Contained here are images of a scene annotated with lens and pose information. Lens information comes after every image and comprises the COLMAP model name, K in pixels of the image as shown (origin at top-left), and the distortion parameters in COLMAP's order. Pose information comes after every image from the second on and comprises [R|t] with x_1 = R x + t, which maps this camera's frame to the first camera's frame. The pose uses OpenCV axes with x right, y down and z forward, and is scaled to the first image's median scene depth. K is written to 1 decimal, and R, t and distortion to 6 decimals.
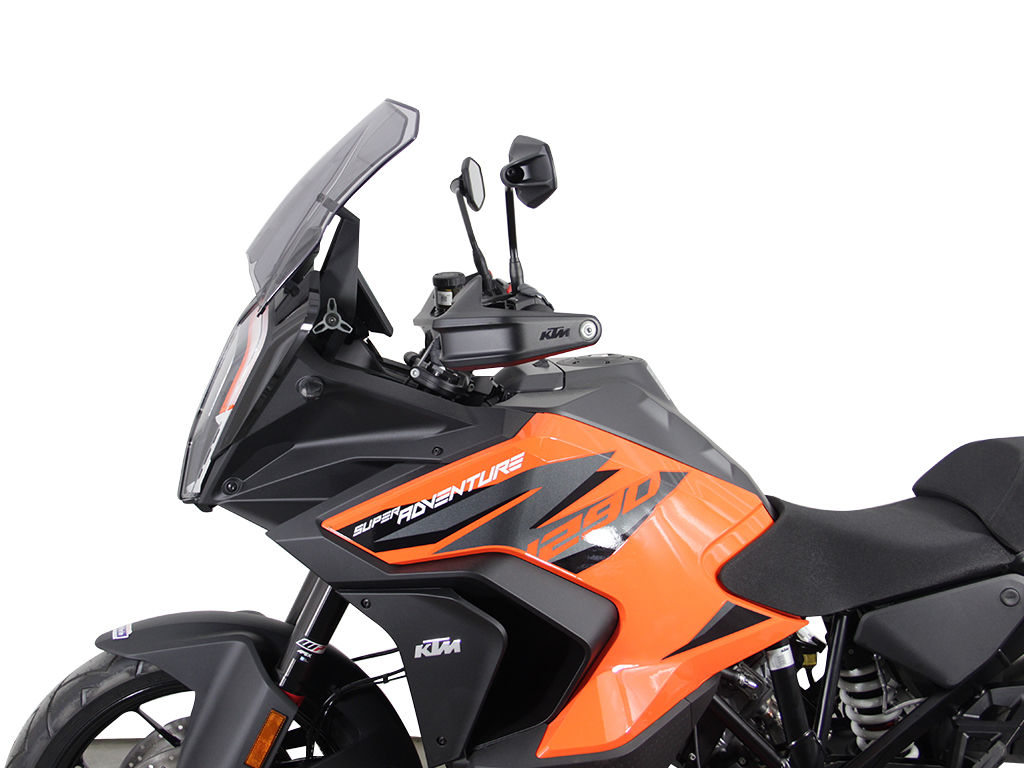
lens RADIAL K [[884.6, 0, 512.0], [0, 884.6, 384.0], [0, 0, 1]] dist [-0.003962, 0.006001]
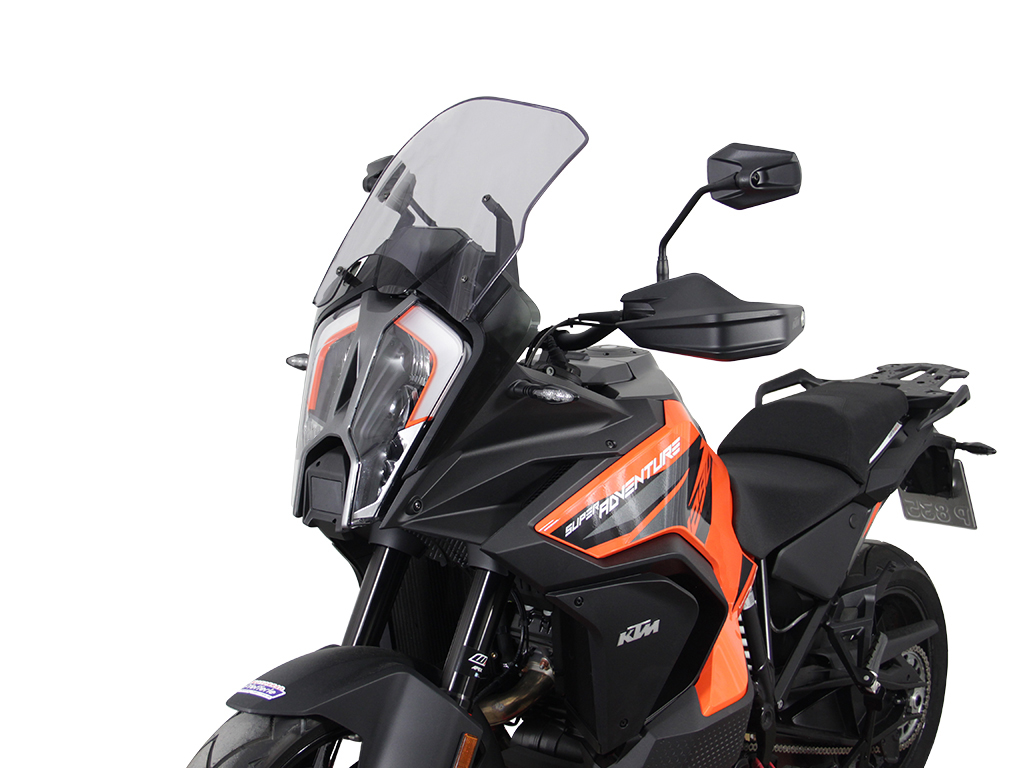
lens RADIAL K [[849.5, 0, 512.0], [0, 849.5, 384.0], [0, 0, 1]] dist [0.007190, -0.001106]
pose [[0.910126, -0.075229, 0.407445, -0.603680], [0.074758, 0.997055, 0.017103, -0.020403], [-0.407532, 0.014894, 0.913070, 0.143298]]
